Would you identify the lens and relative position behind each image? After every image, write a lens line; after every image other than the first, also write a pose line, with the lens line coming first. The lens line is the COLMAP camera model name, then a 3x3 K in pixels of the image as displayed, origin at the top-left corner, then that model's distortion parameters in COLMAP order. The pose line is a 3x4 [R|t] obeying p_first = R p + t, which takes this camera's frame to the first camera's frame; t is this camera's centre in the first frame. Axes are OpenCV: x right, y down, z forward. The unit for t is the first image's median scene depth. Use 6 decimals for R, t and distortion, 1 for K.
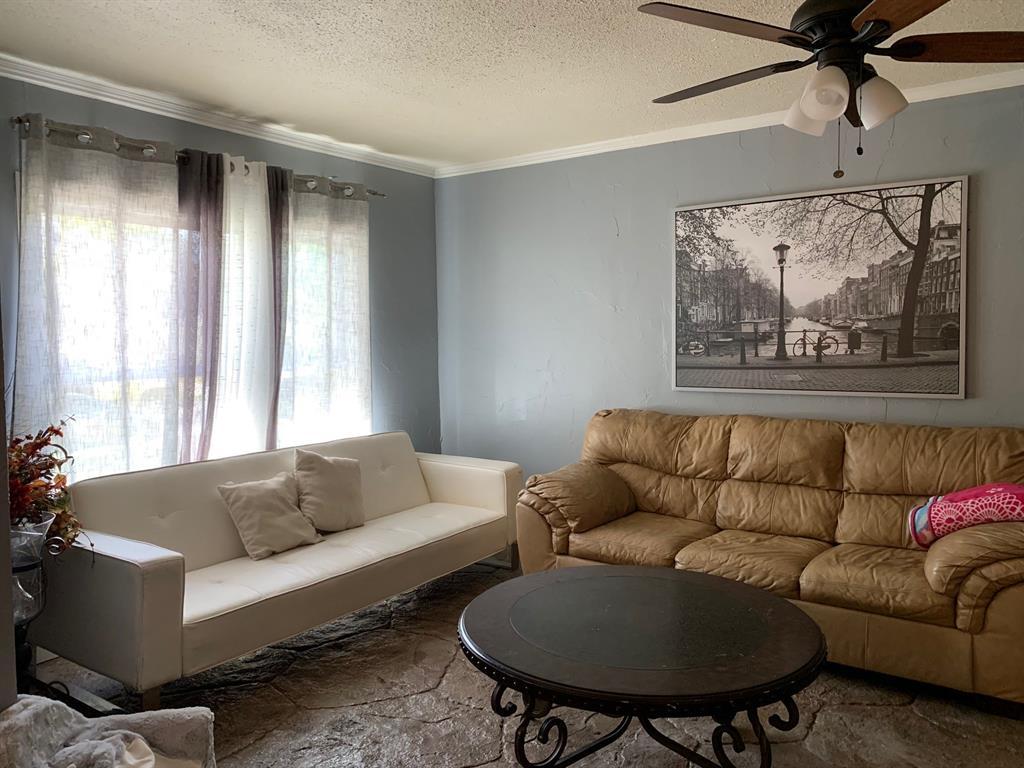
lens RADIAL K [[777.3, 0, 513.2], [0, 777.3, 377.1], [0, 0, 1]] dist [-0.005370, 0.006150]
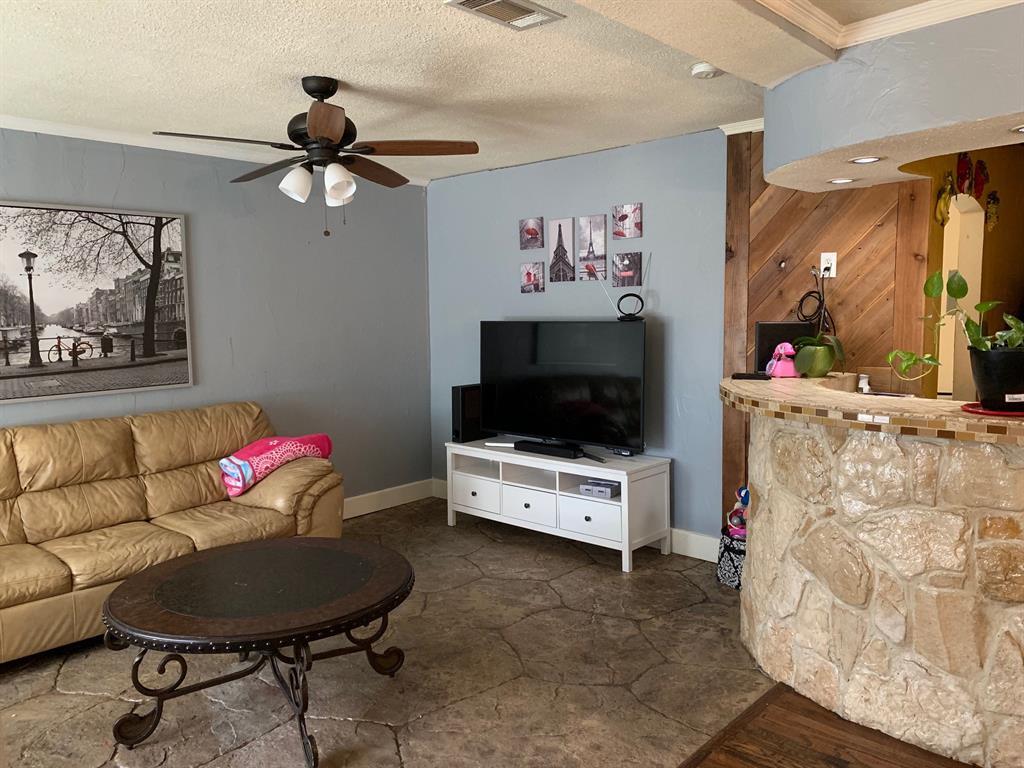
lens RADIAL K [[777.3, 0, 513.2], [0, 777.3, 377.1], [0, 0, 1]] dist [-0.005370, 0.006150]
pose [[0.136300, -0.079314, 0.987488, -0.594740], [0.069702, 0.995087, 0.070304, -0.038849], [-0.988213, 0.059247, 0.141159, 0.262756]]
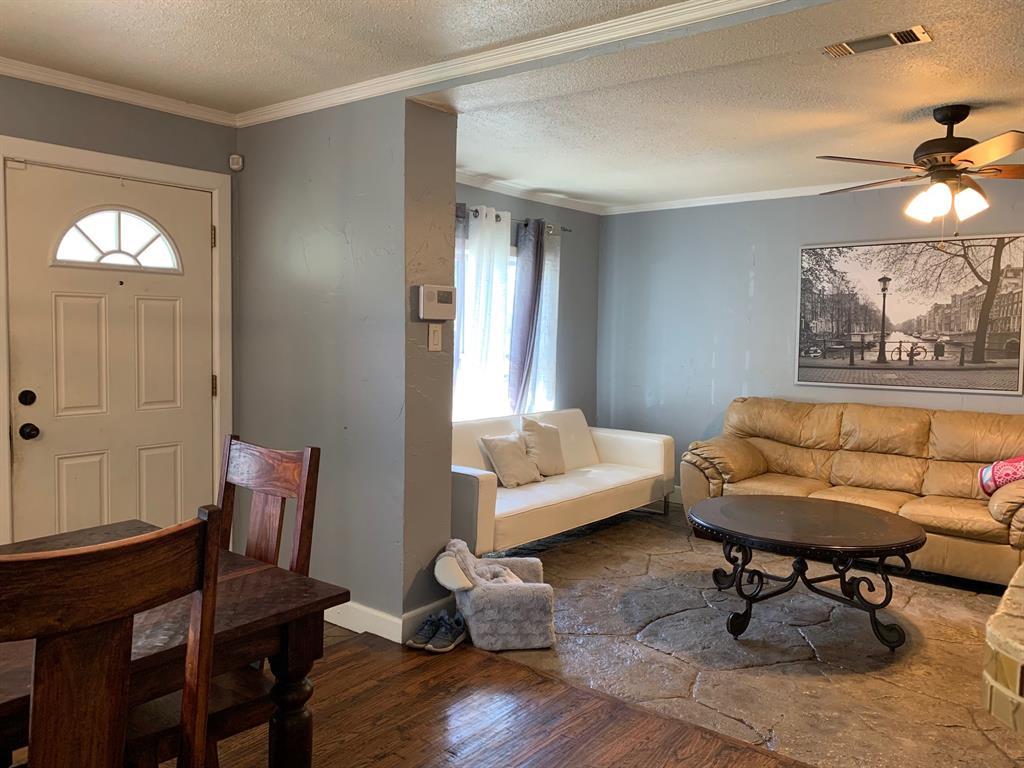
lens RADIAL K [[777.3, 0, 513.2], [0, 777.3, 377.1], [0, 0, 1]] dist [-0.005370, 0.006150]
pose [[0.997483, 0.031670, -0.063446, -0.214321], [-0.031697, 0.999497, 0.000578, 0.022815], [0.063433, 0.001435, 0.997985, -0.397982]]
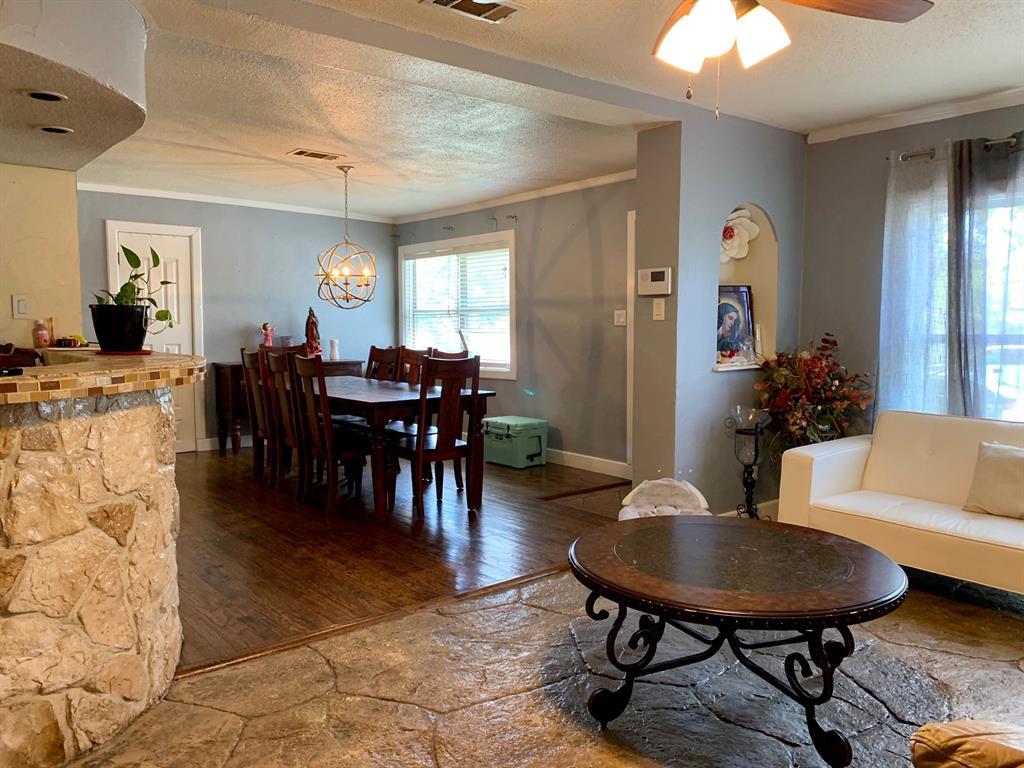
lens RADIAL K [[755.0, 0, 512.0], [0, 755.0, 384.0], [0, 0, 1]] dist [0.000861, -0.000416]
pose [[-0.276857, 0.087381, -0.956930, 0.756421], [-0.055881, 0.992707, 0.106815, -0.016493], [0.959285, 0.083046, -0.269955, 0.591388]]
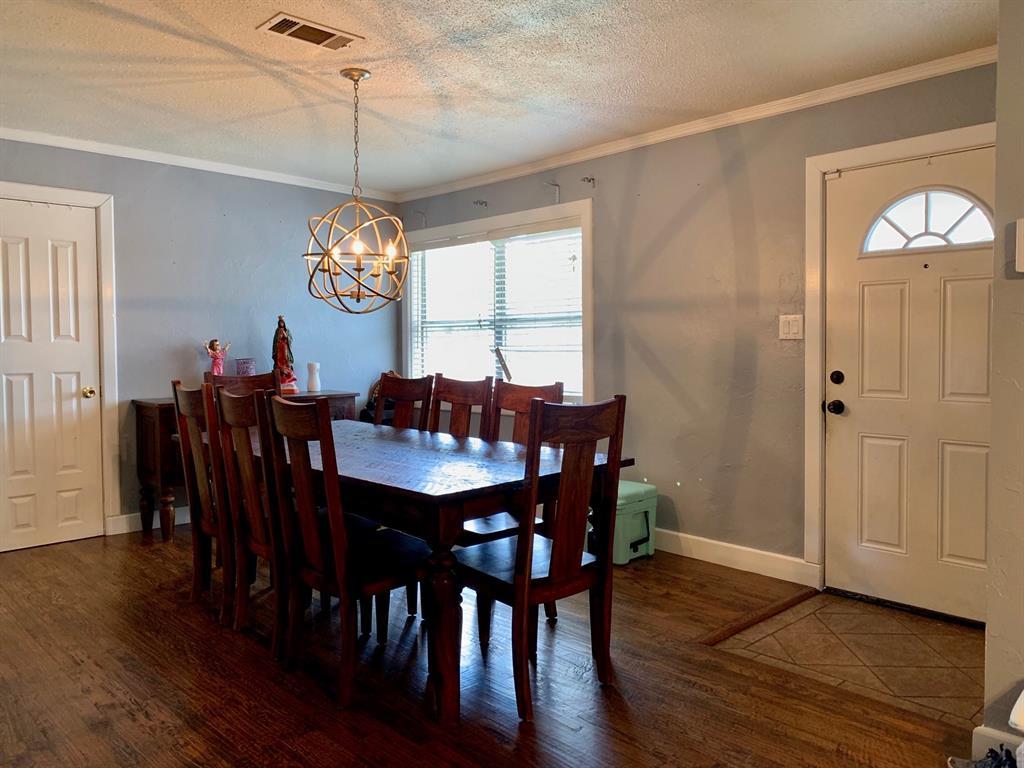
lens RADIAL K [[777.3, 0, 513.2], [0, 777.3, 377.1], [0, 0, 1]] dist [-0.005370, 0.006150]
pose [[-0.221421, 0.058304, -0.973434, 0.235184], [-0.051648, 0.996109, 0.071410, 0.014044], [0.973810, 0.066088, -0.217548, 0.232395]]
